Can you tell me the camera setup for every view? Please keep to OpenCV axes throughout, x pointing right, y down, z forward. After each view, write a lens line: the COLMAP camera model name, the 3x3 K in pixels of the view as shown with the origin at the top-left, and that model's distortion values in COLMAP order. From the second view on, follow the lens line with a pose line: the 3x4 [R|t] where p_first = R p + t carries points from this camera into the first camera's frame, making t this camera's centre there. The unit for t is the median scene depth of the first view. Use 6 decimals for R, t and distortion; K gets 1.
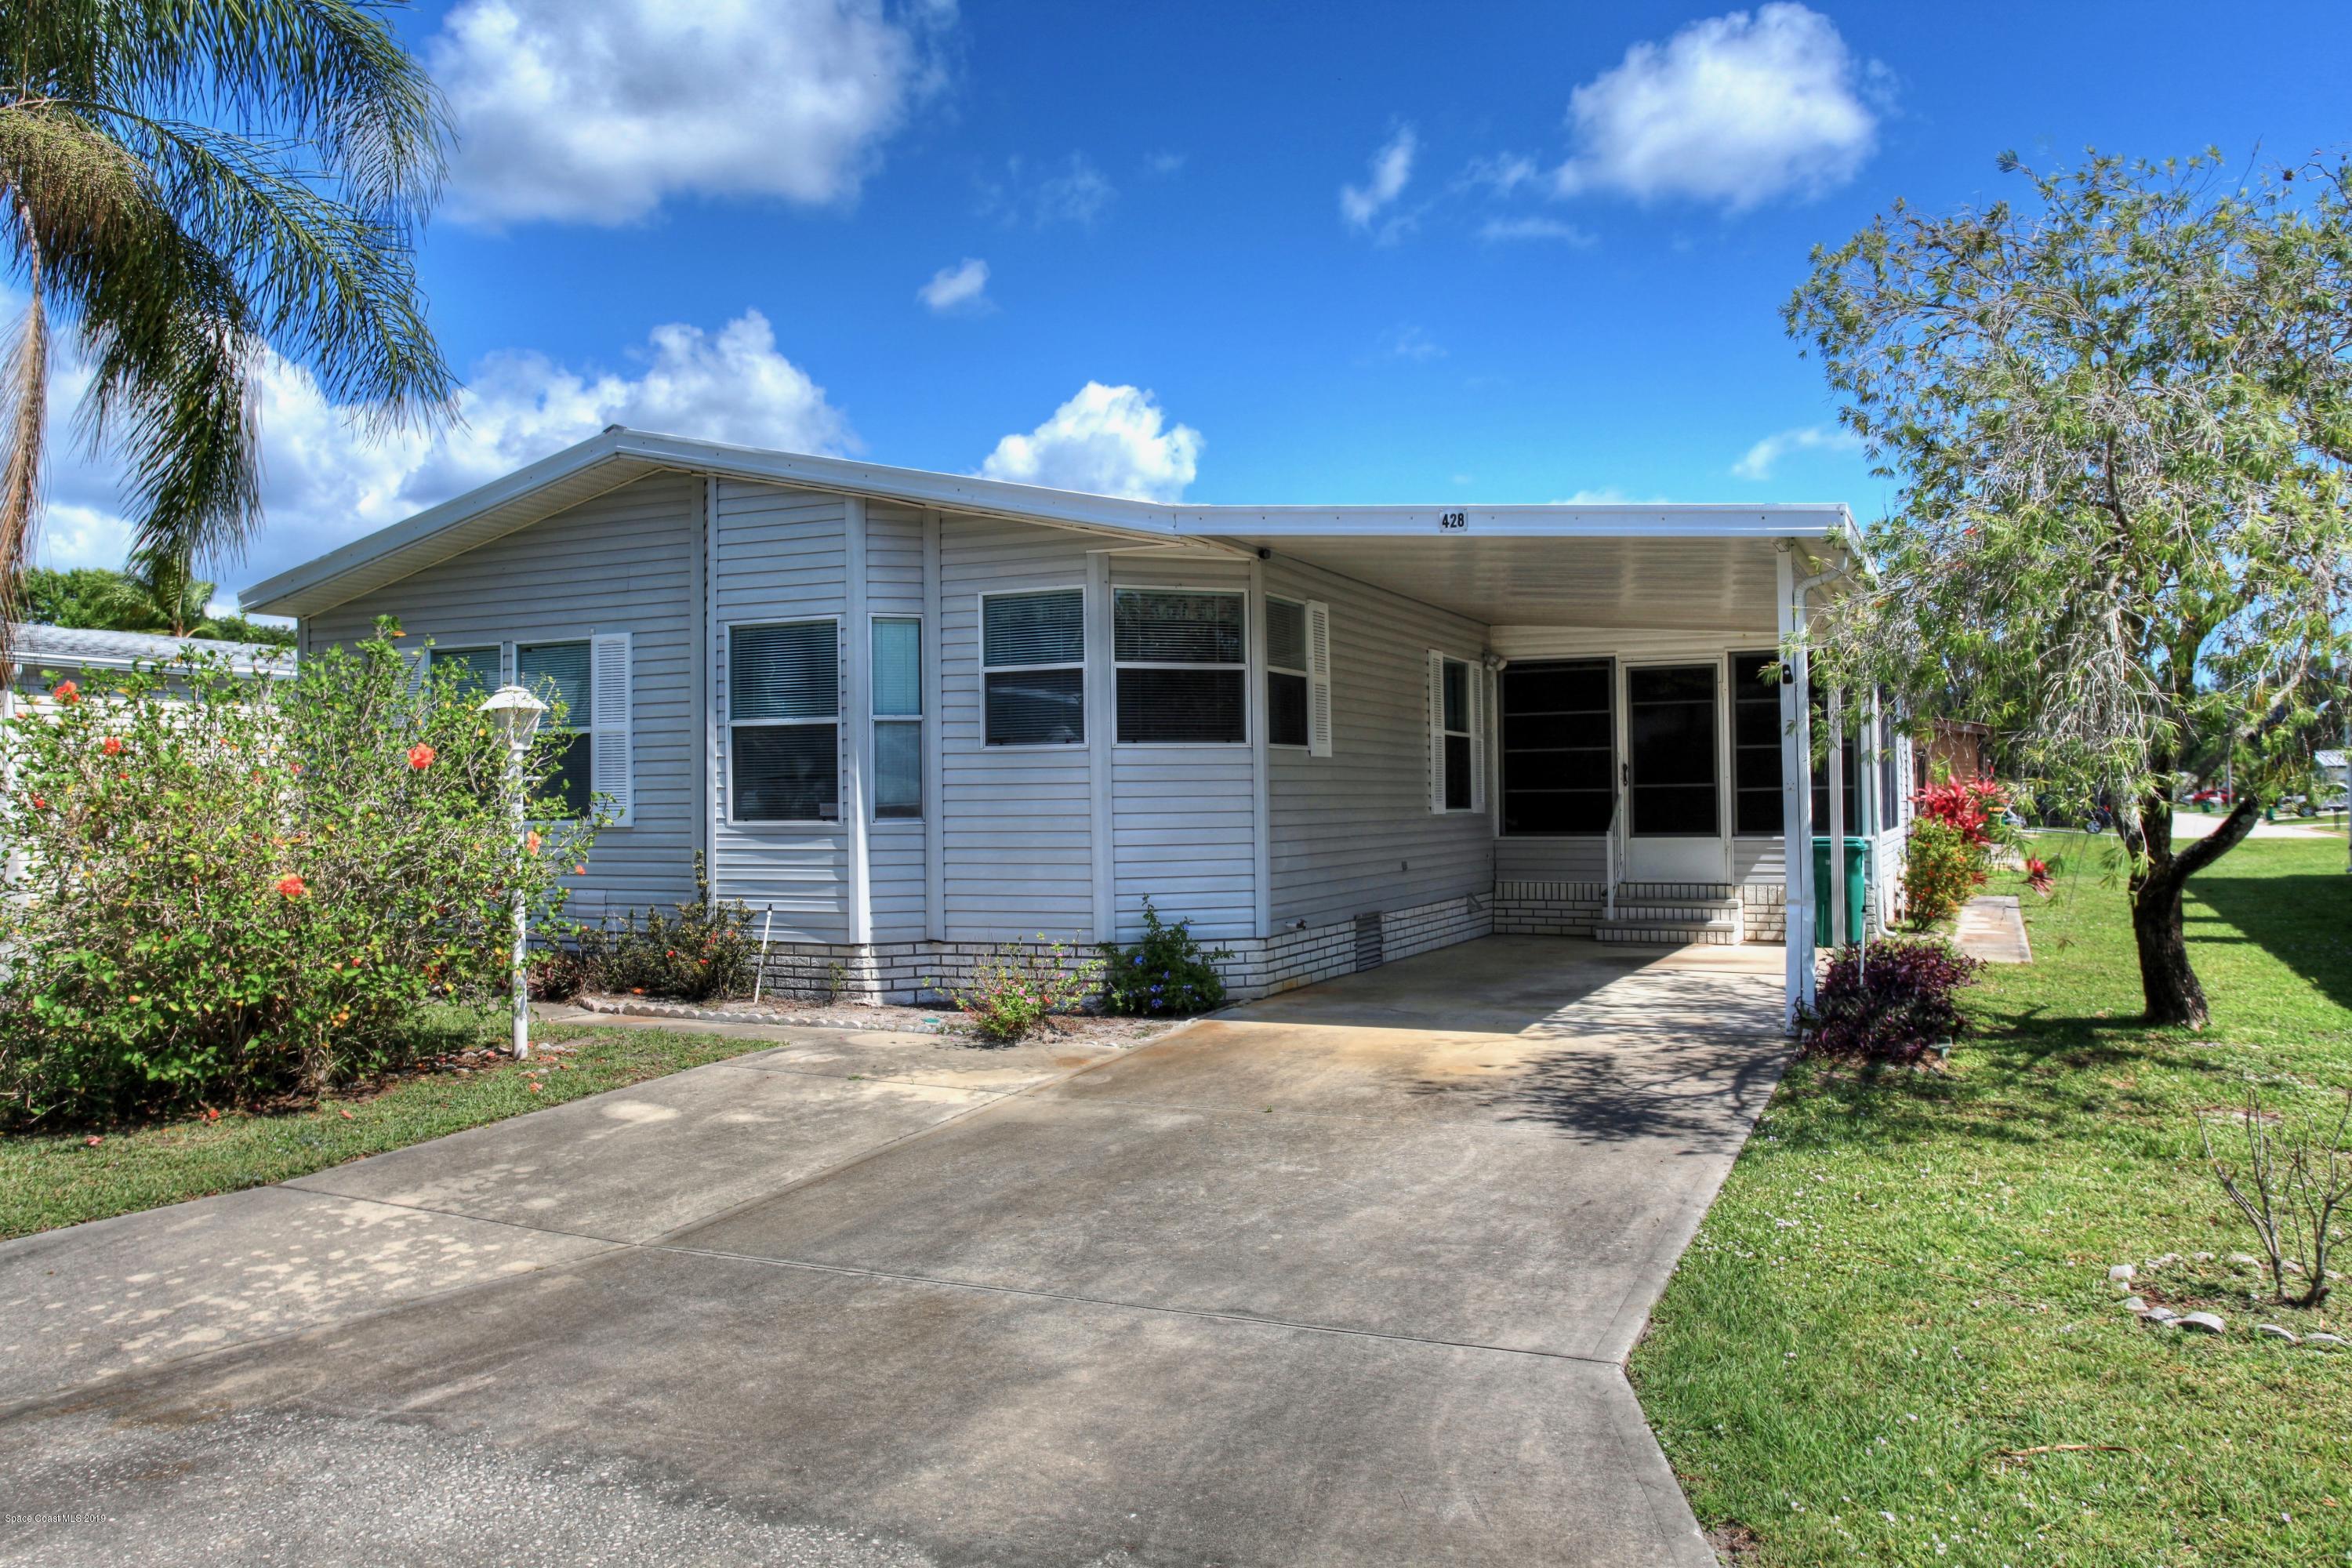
lens RADIAL K [[1792.0, 0, 1176.0], [0, 1792.0, 784.0], [0, 0, 1]] dist [-0.006426, -0.000172]
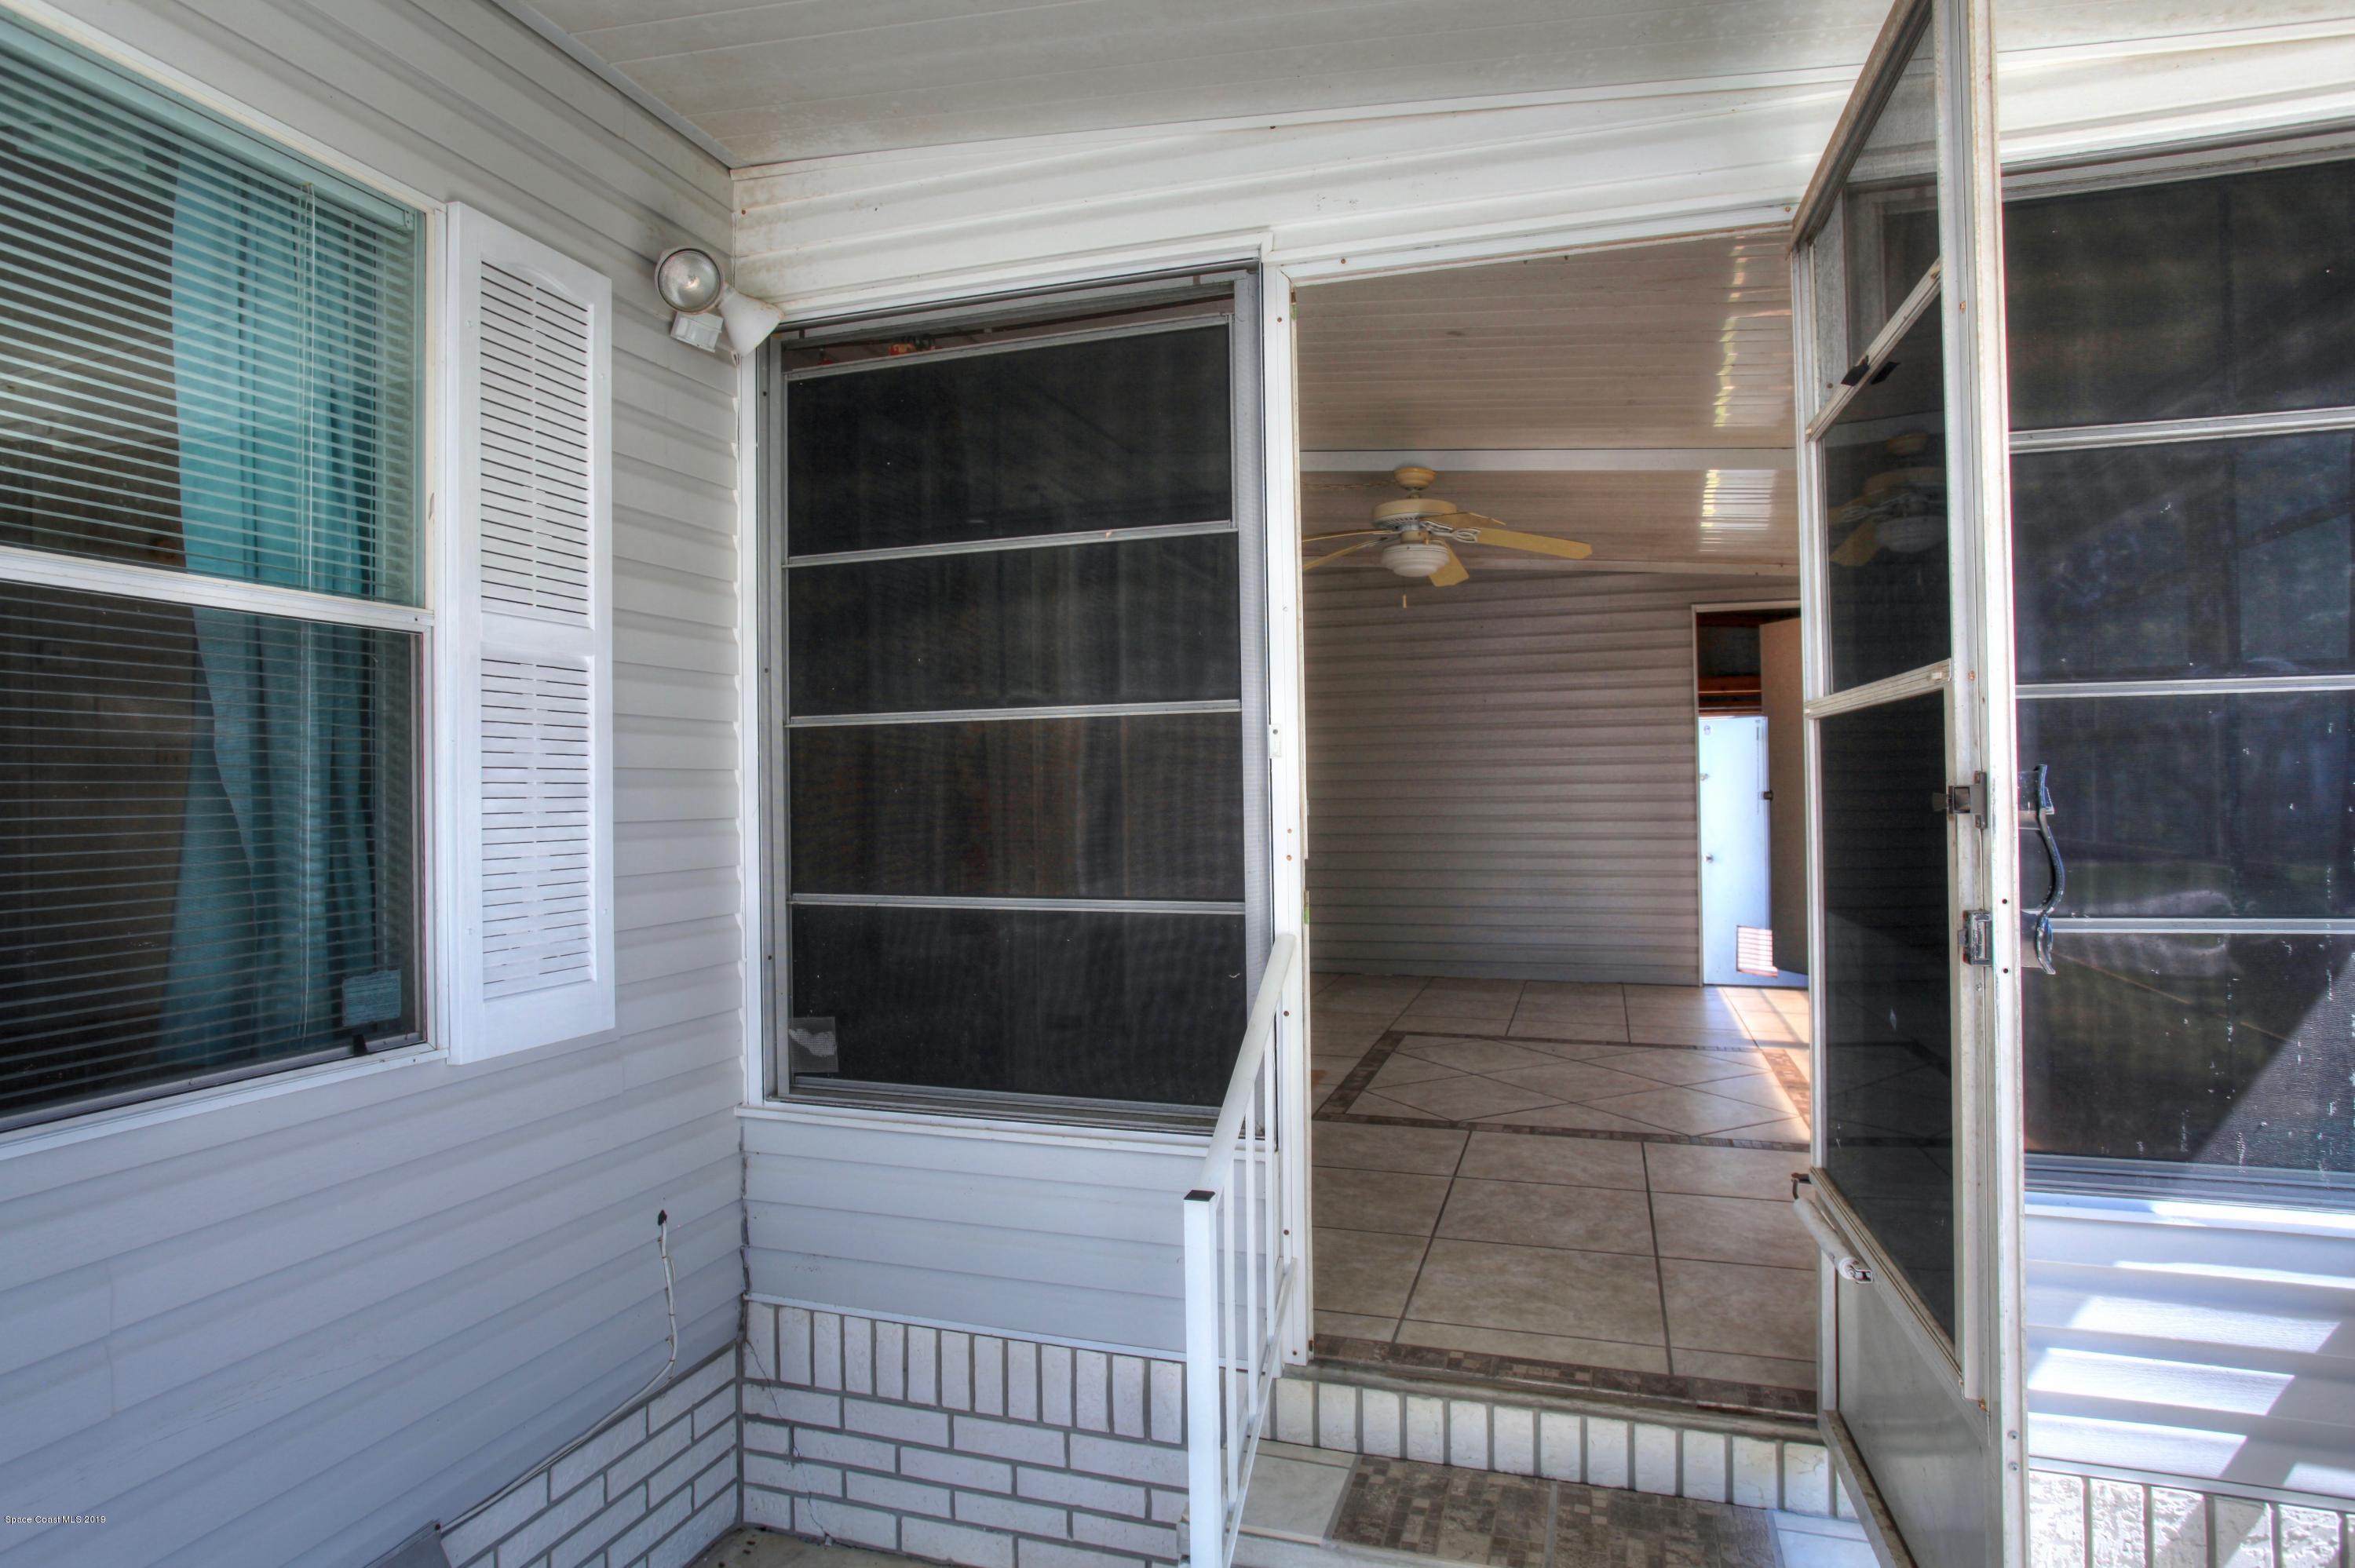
lens RADIAL K [[1361.3, 0, 1177.7], [0, 1361.3, 775.1], [0, 0, 1]] dist [-0.058234, 0.036274]
pose [[0.991480, 0.000565, 0.130255, 0.286864], [0.000104, 0.999987, -0.005129, -0.014831], [-0.130256, 0.005099, 0.991467, 1.127580]]
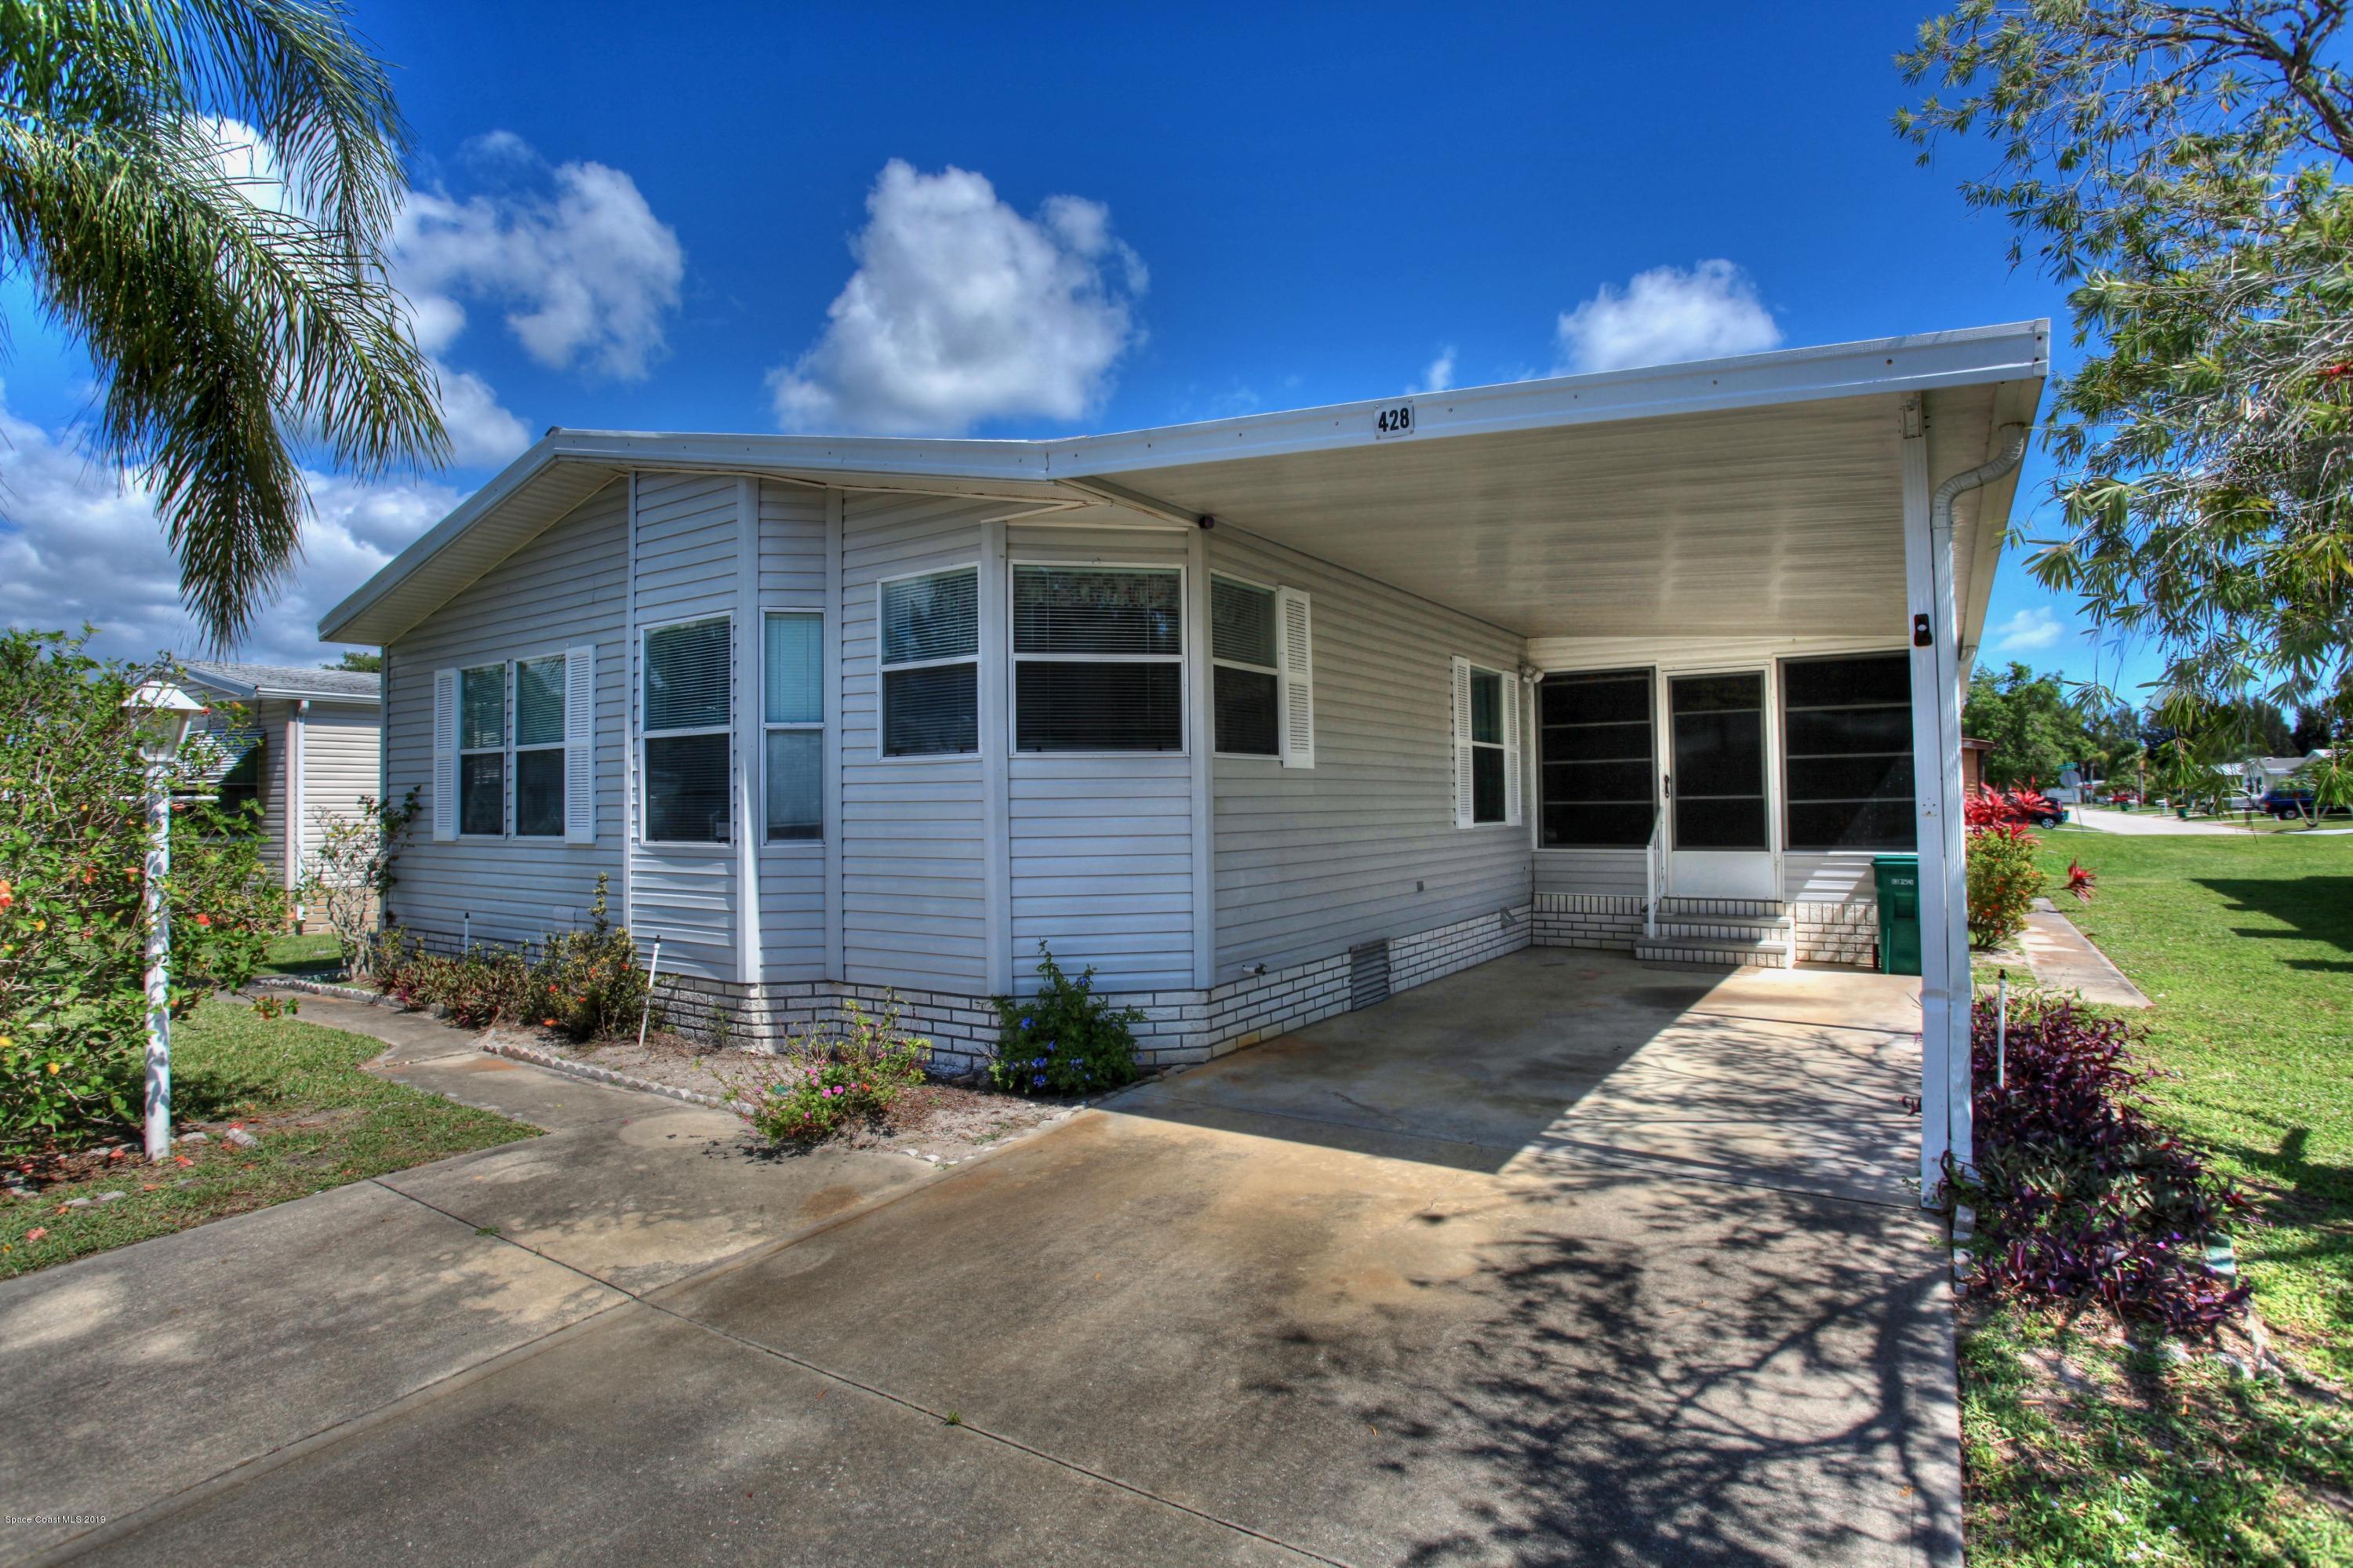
lens RADIAL K [[1198.1, 0, 1174.1], [0, 1198.1, 777.7], [0, 0, 1]] dist [-0.072660, 0.036928]
pose [[0.988367, -0.003551, -0.152048, 0.110571], [0.001876, 0.999936, -0.011155, -0.004366], [0.152078, 0.010740, 0.988310, 0.426046]]
